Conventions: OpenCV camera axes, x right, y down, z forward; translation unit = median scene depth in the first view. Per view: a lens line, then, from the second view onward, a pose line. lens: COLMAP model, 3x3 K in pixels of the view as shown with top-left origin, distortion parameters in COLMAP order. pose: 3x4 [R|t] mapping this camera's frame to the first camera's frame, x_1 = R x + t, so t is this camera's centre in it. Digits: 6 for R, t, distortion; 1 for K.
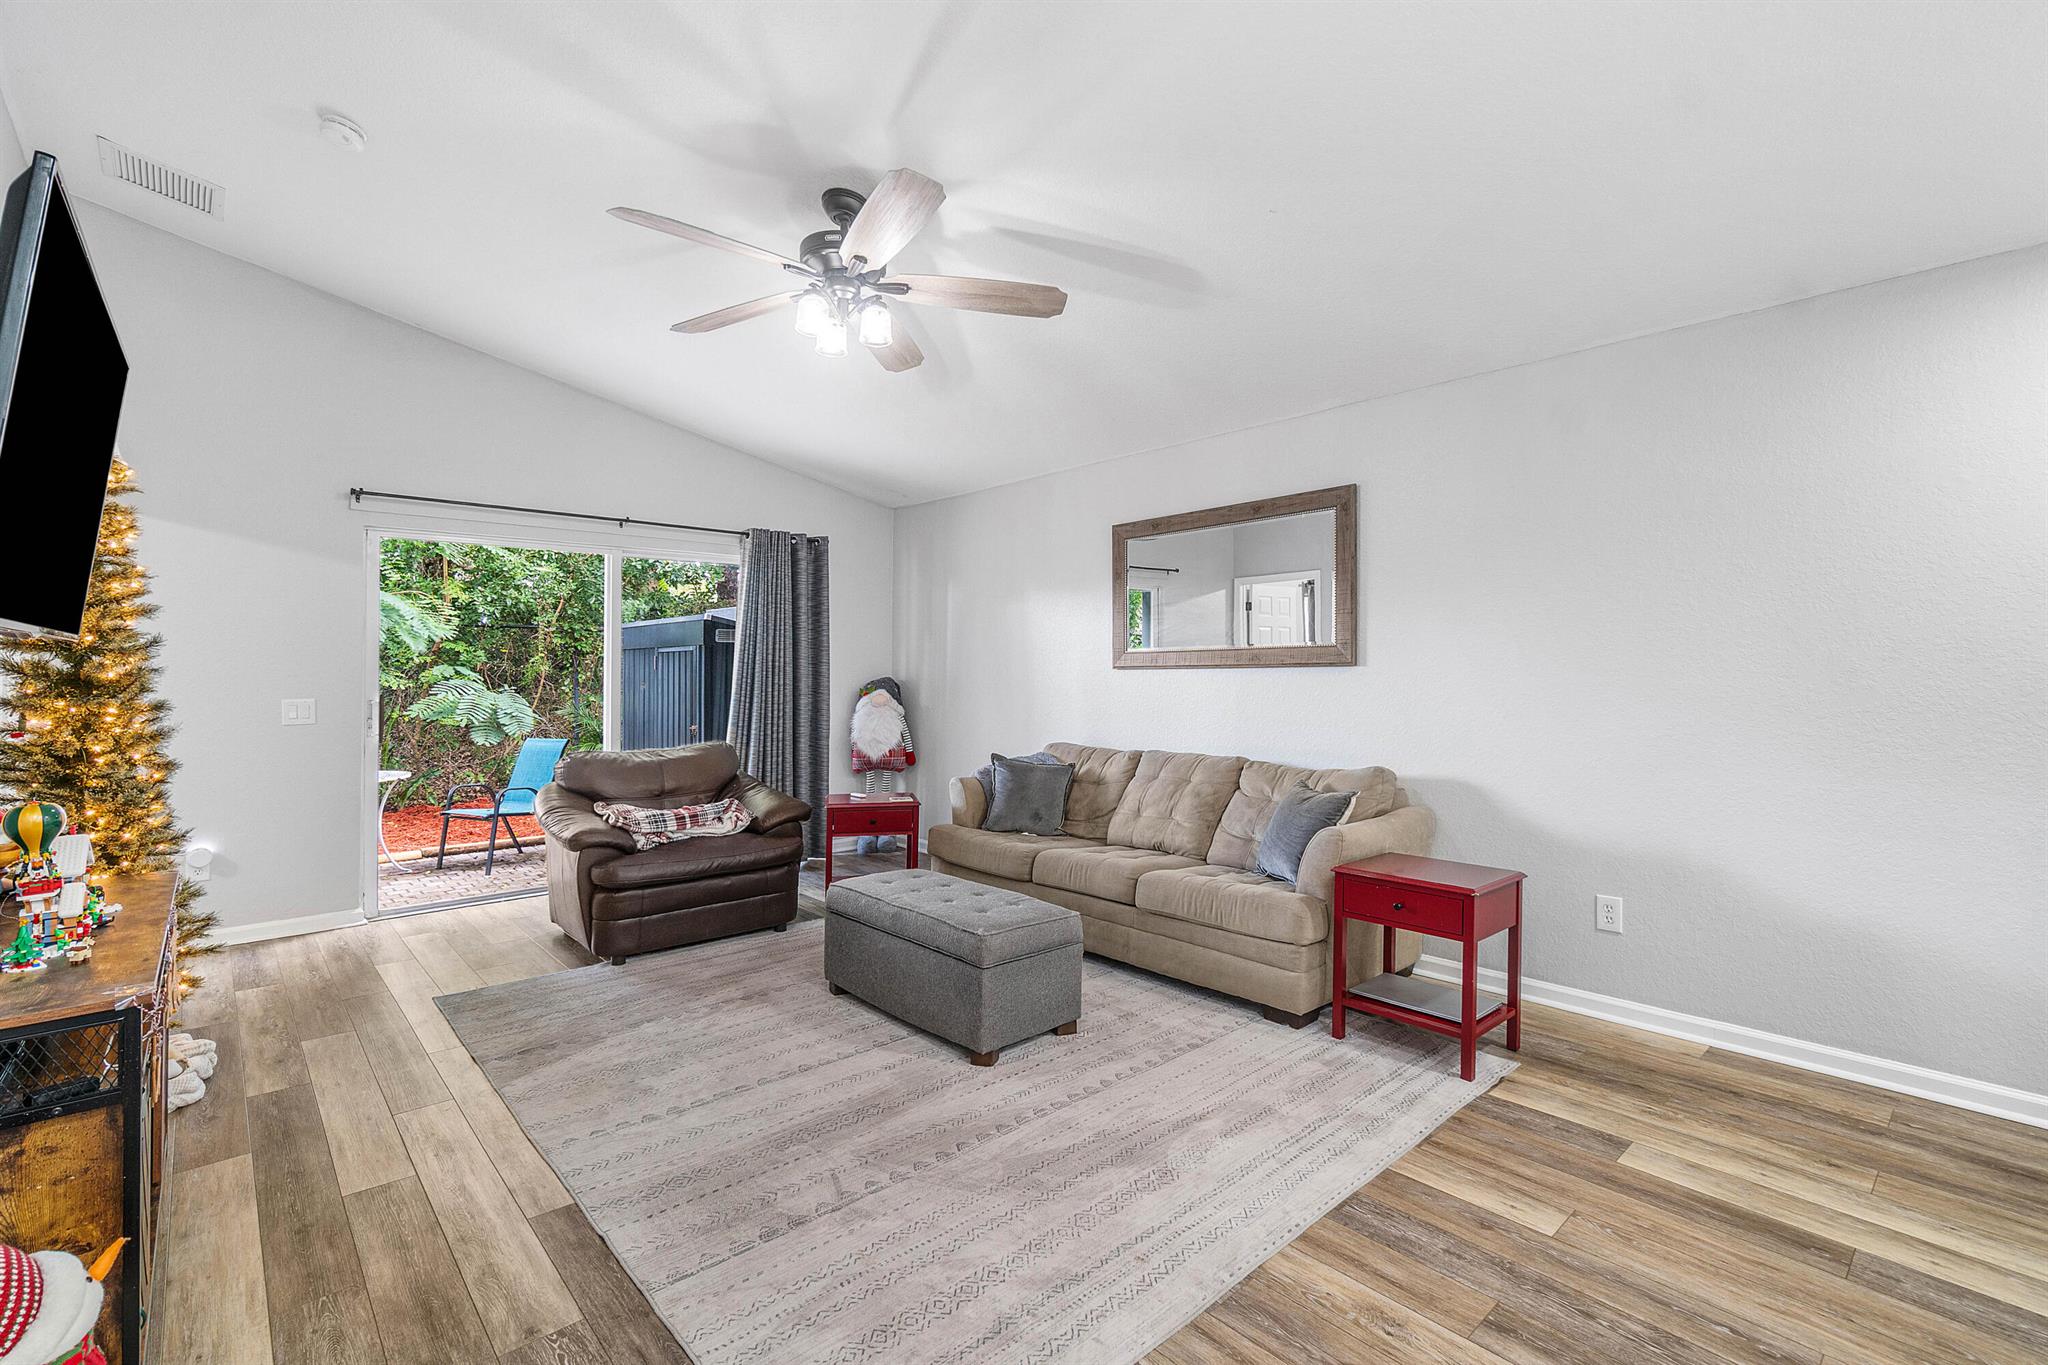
lens RADIAL K [[905.5, 0, 1033.0], [0, 905.5, 680.1], [0, 0, 1]] dist [-0.005403, 0.001144]
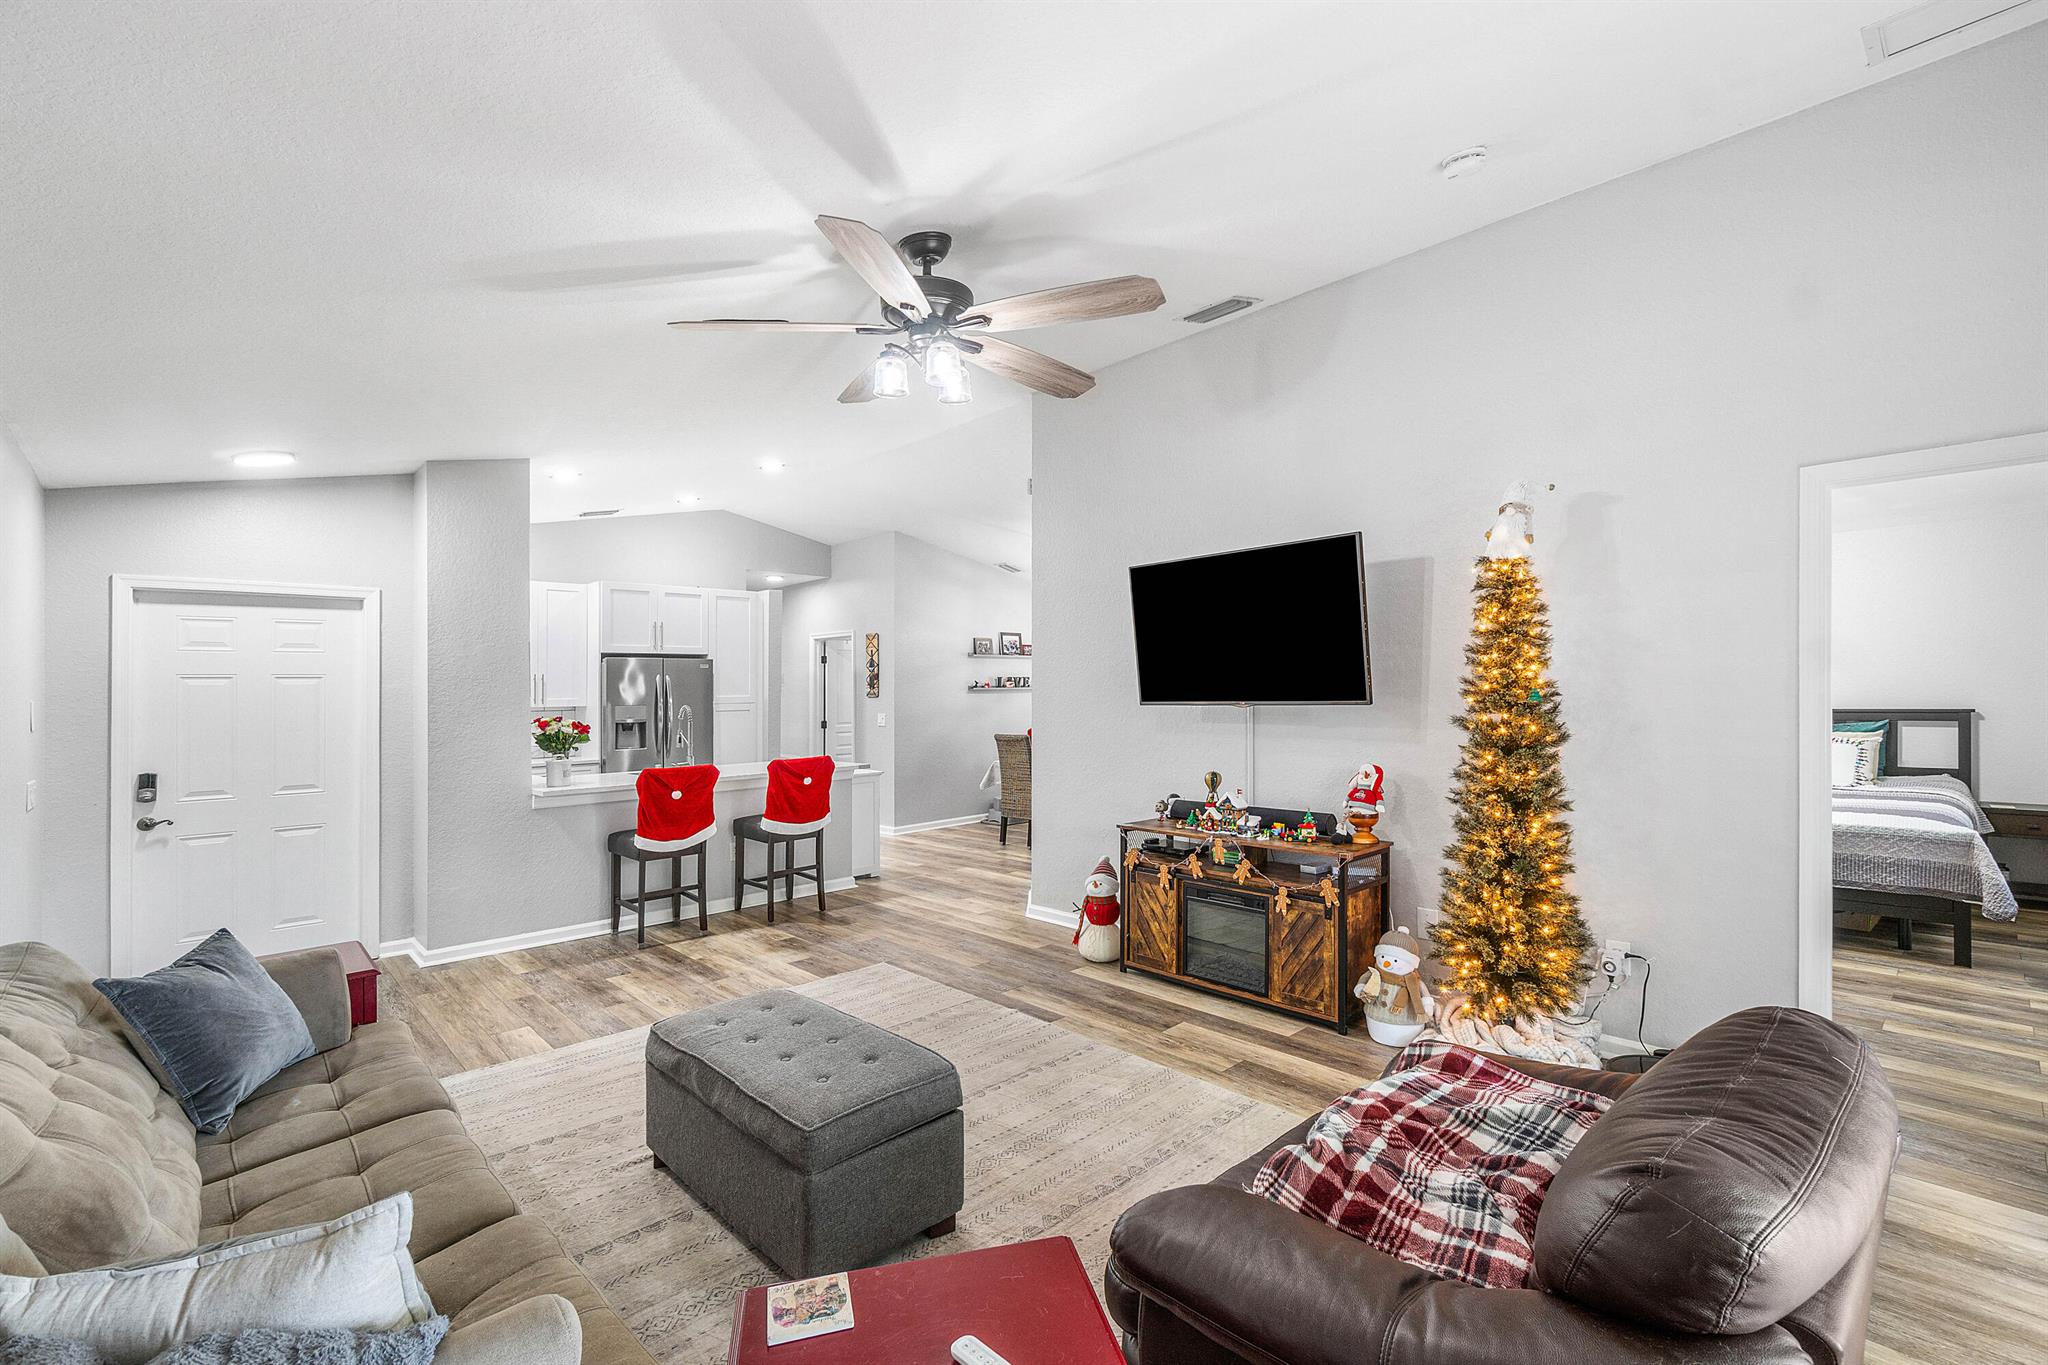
lens RADIAL K [[905.5, 0, 1062.5], [0, 905.5, 677.6], [0, 0, 1]] dist [-0.005403, 0.001144]
pose [[-0.999222, 0.014899, -0.036523, -0.224390], [0.014966, 0.999887, -0.001584, -0.049125], [0.036495, -0.002130, -0.999332, 1.307625]]
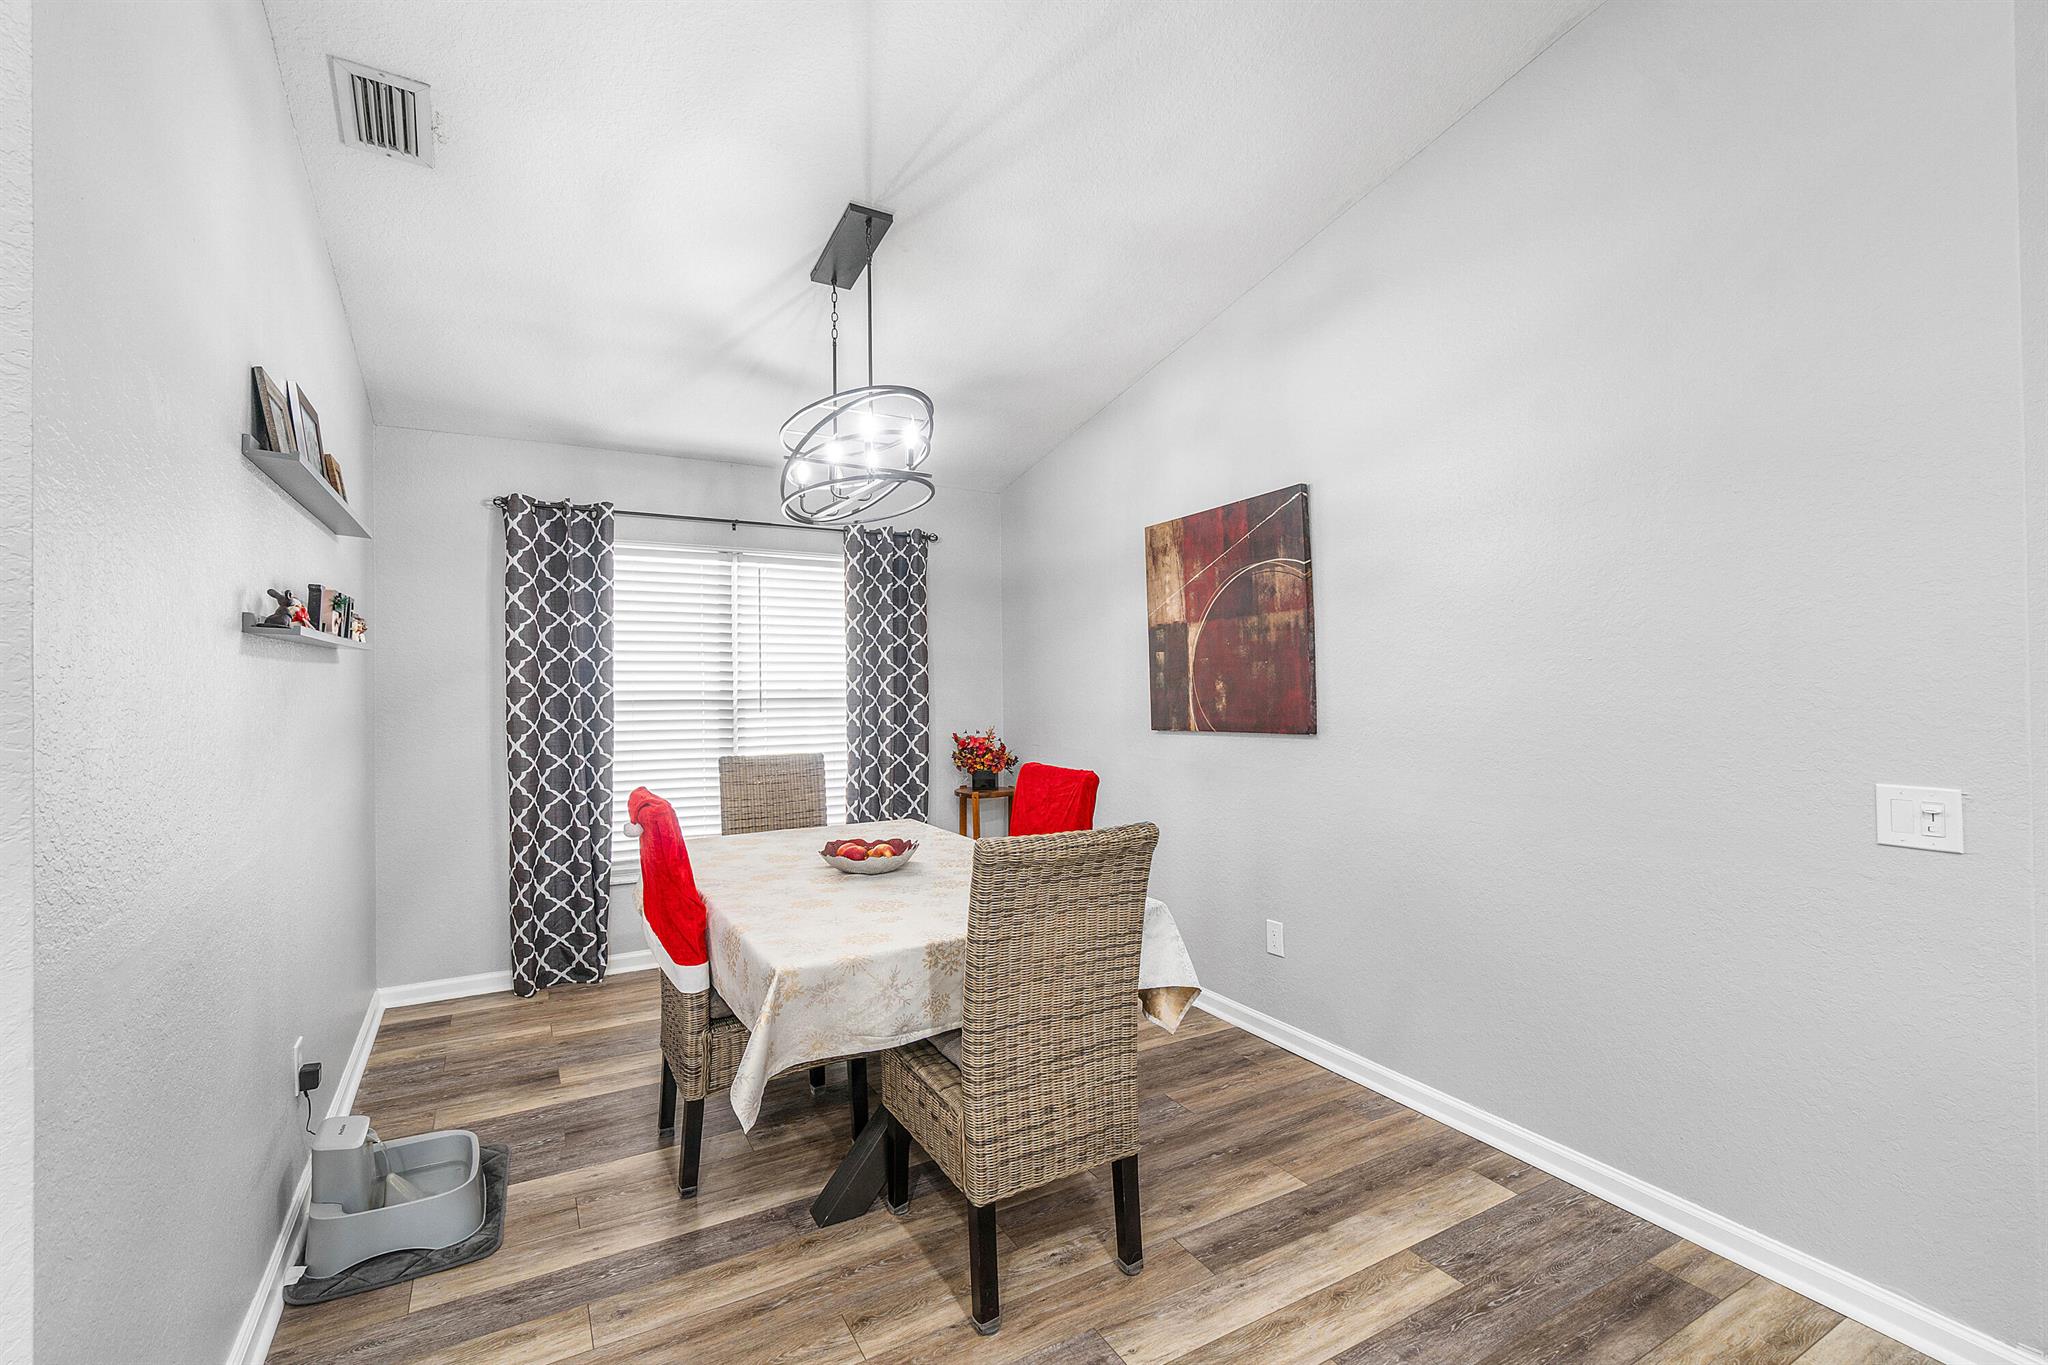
lens RADIAL K [[905.5, 0, 1018.1], [0, 905.5, 681.5], [0, 0, 1]] dist [-0.005403, 0.001144]
pose [[-0.225241, 0.000436, -0.974303, 0.226953], [-0.014841, 0.999882, 0.003878, -0.012073], [0.974190, 0.015334, -0.225208, -0.409687]]
